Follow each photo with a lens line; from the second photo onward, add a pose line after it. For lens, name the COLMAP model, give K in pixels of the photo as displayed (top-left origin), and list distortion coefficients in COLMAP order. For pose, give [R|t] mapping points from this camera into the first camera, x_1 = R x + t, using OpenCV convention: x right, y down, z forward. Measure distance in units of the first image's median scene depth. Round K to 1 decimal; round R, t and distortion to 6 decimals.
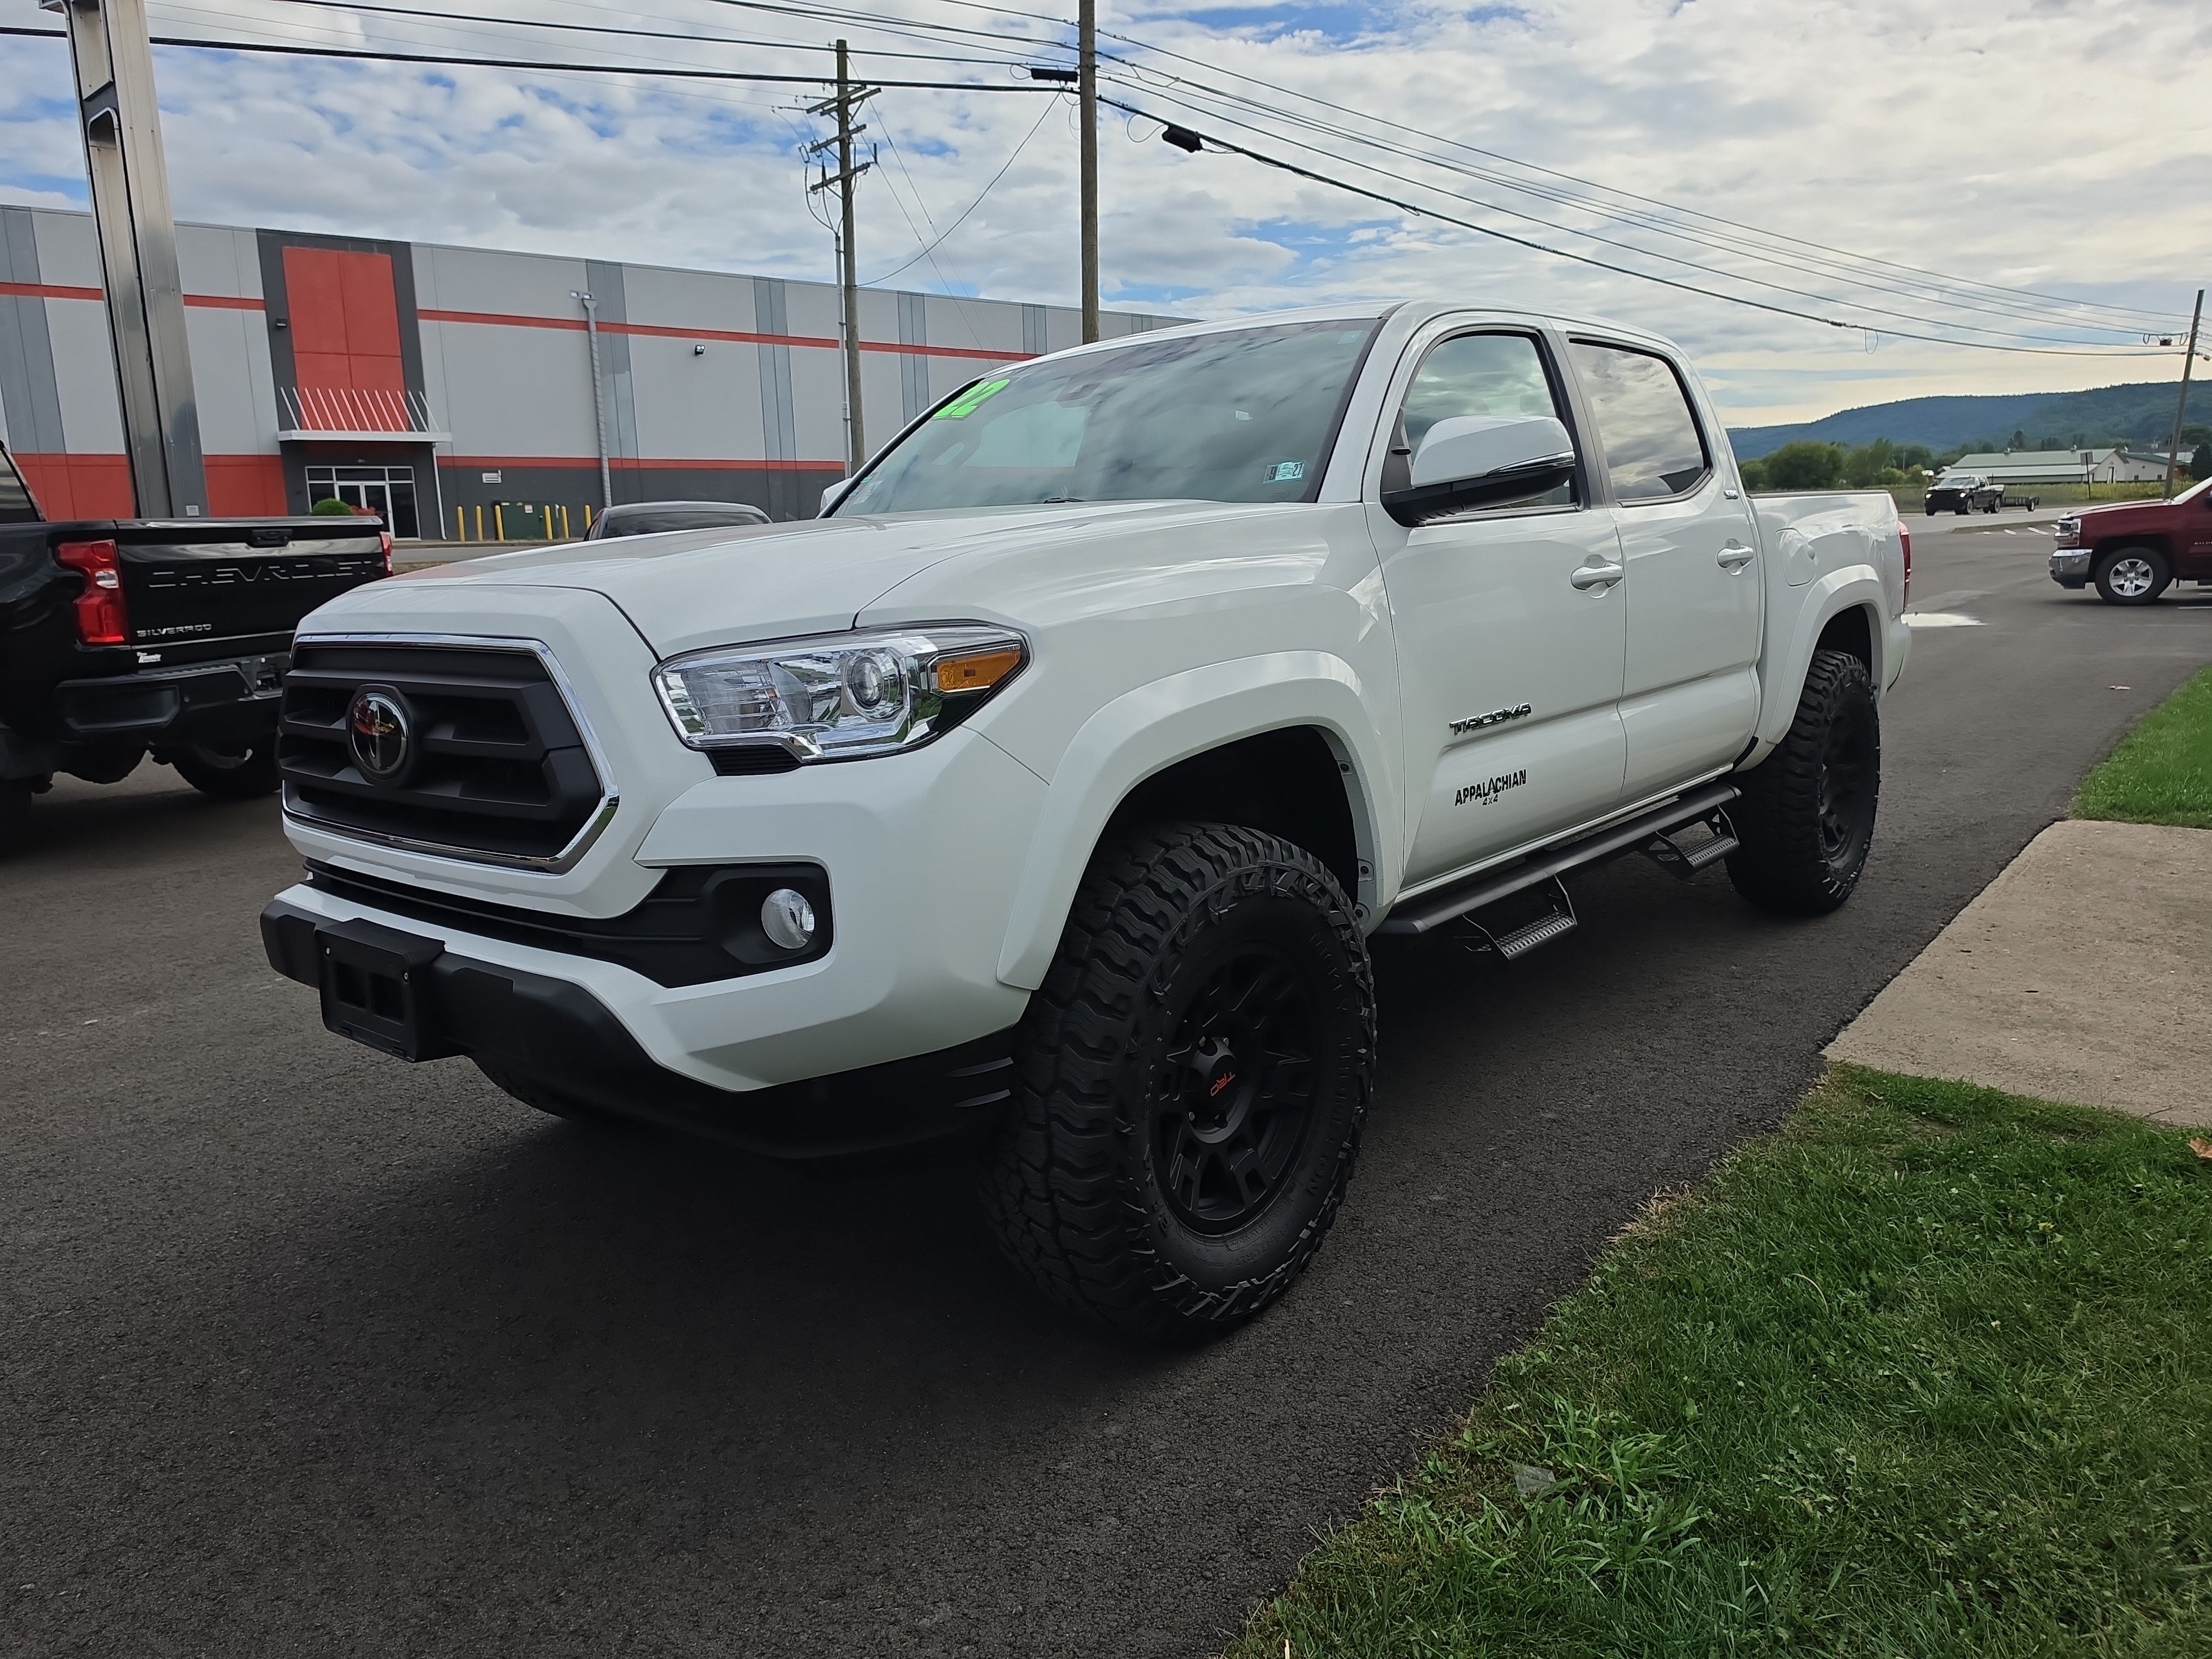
lens RADIAL K [[1541.6, 0, 1099.5], [0, 1541.6, 806.8], [0, 0, 1]] dist [0.031282, -0.042769]
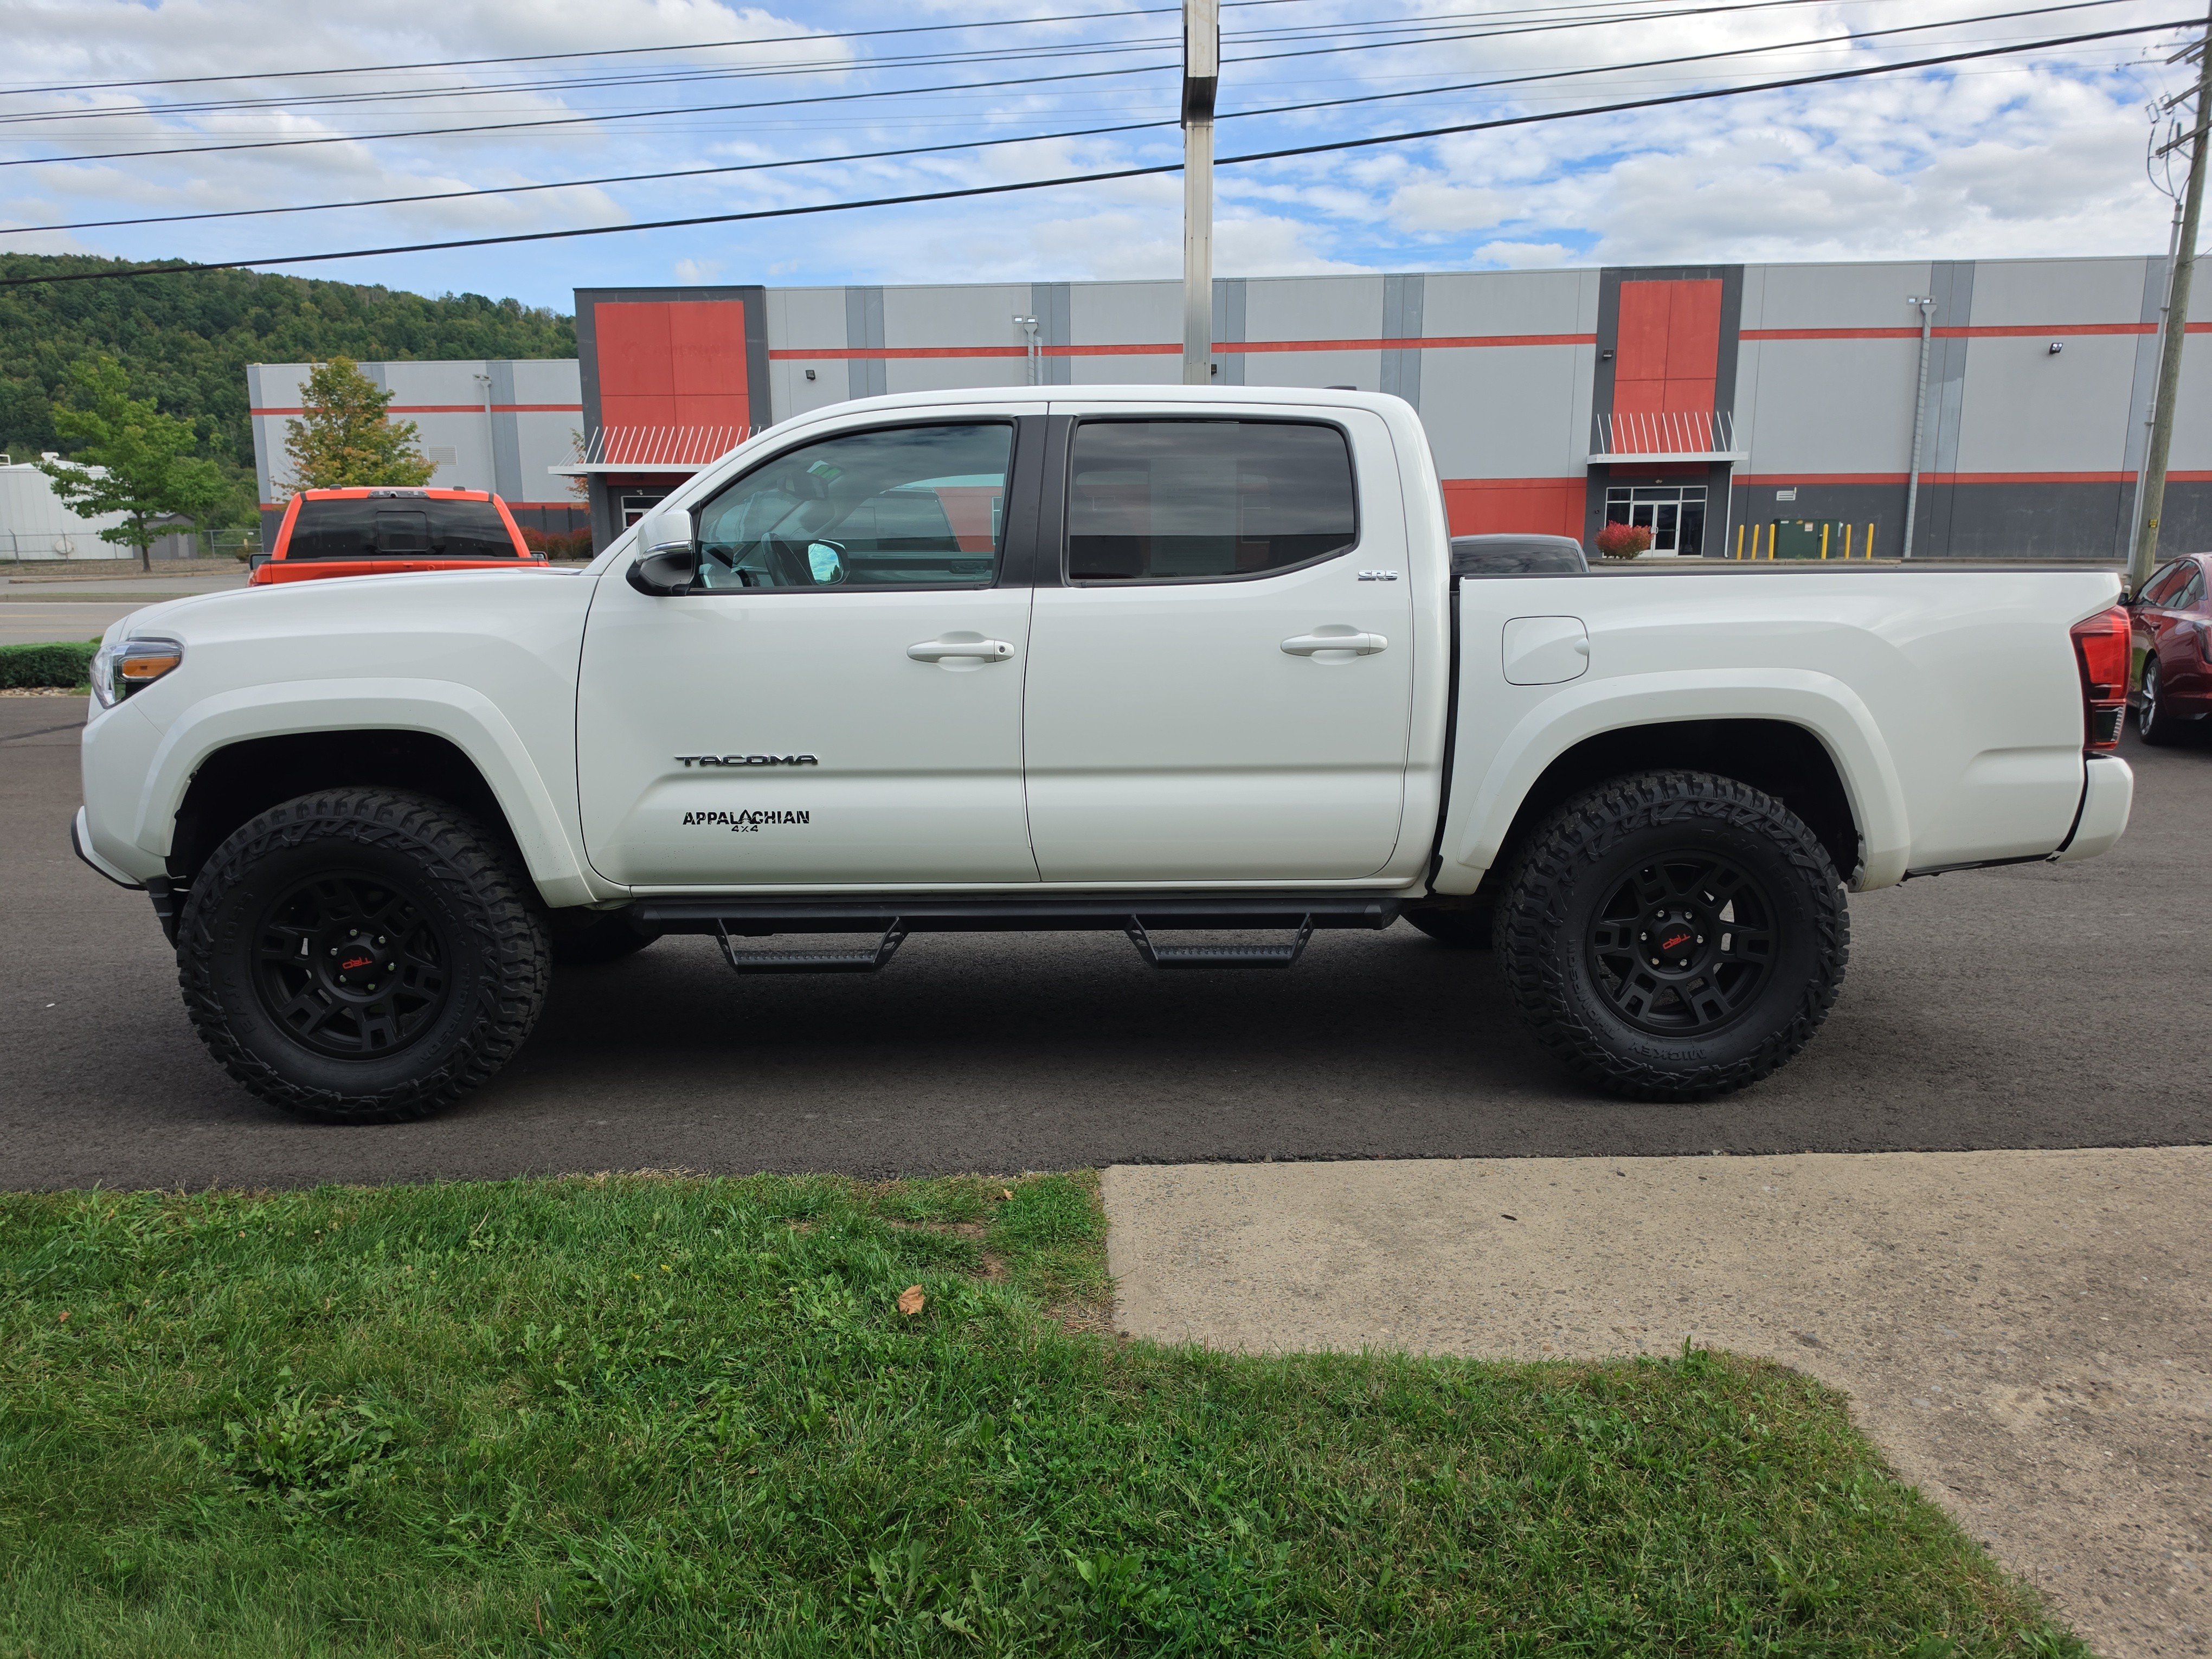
lens RADIAL K [[1535.8, 0, 1096.9], [0, 1535.8, 836.5], [0, 0, 1]] dist [0.025178, -0.026754]
pose [[0.666883, 0.156782, -0.728482, 0.187839], [-0.149396, 0.985897, 0.075419, -0.018544], [0.730033, 0.058537, 0.680900, 0.056866]]
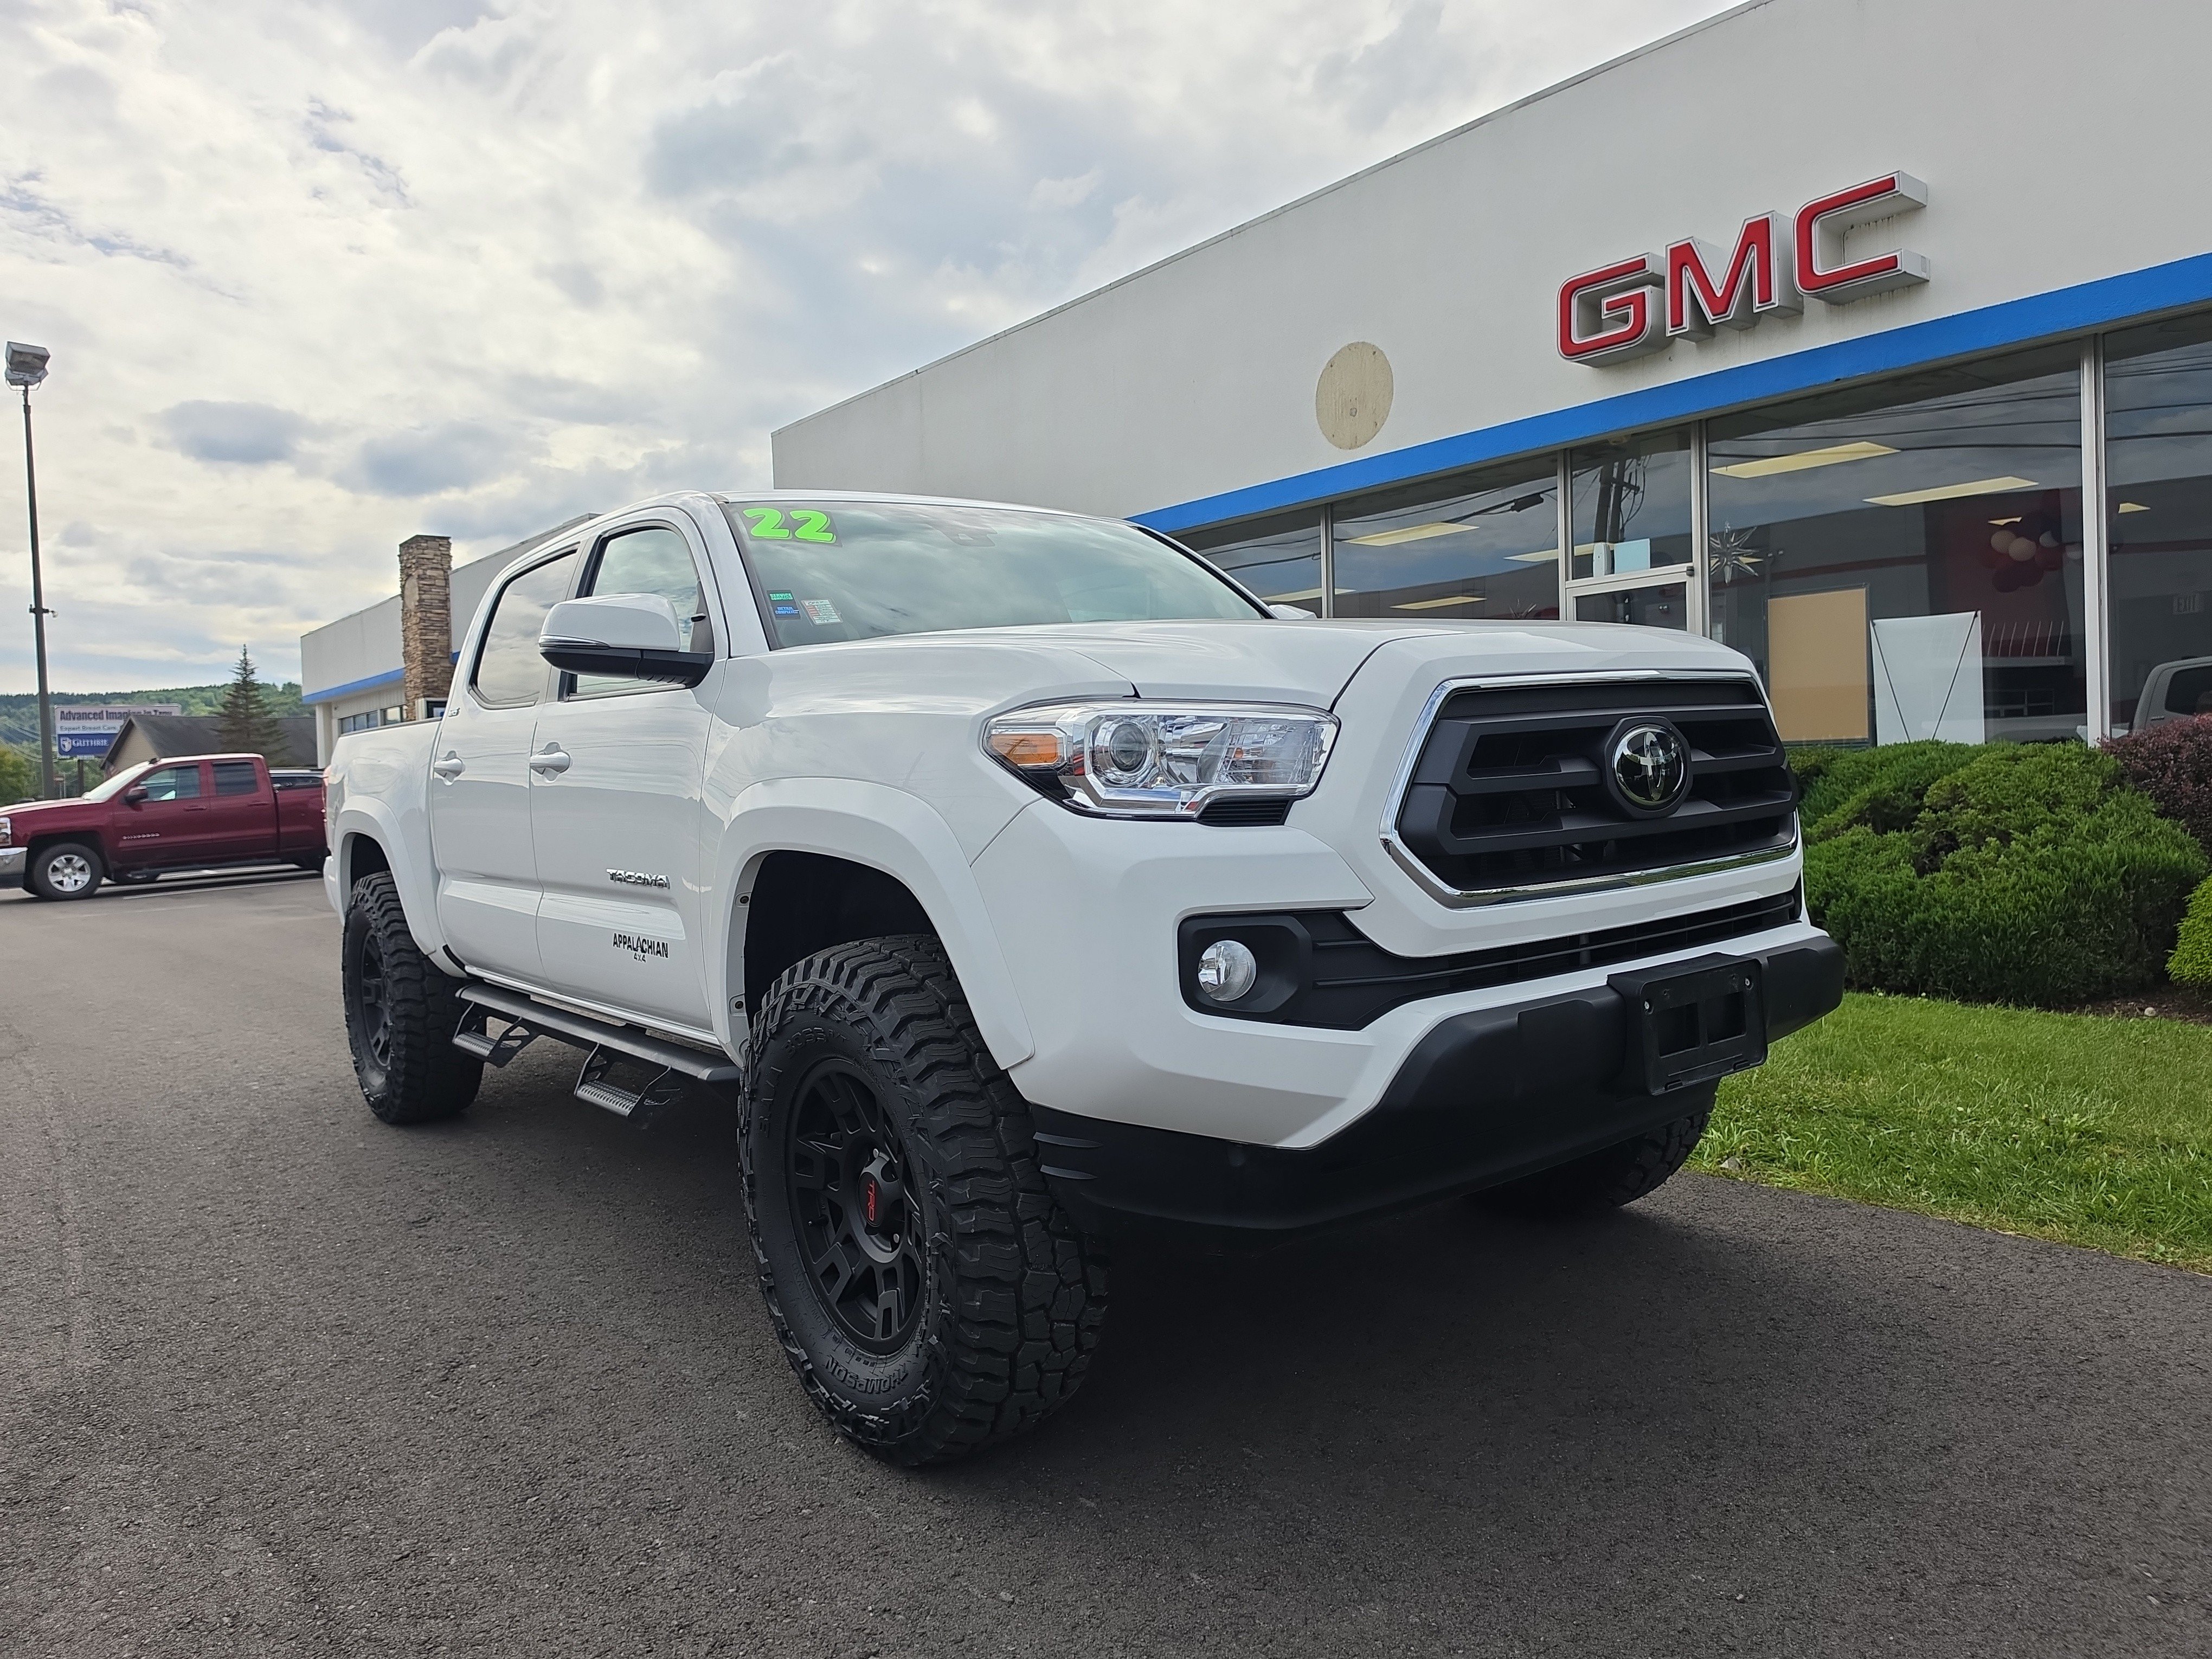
lens RADIAL K [[1541.6, 0, 1099.5], [0, 1541.6, 806.8], [0, 0, 1]] dist [0.031282, -0.042769]
pose [[0.220870, -0.003472, 0.975297, -0.175400], [0.212827, 0.976066, -0.044724, -0.001705], [-0.951799, 0.217448, 0.216323, 0.132943]]
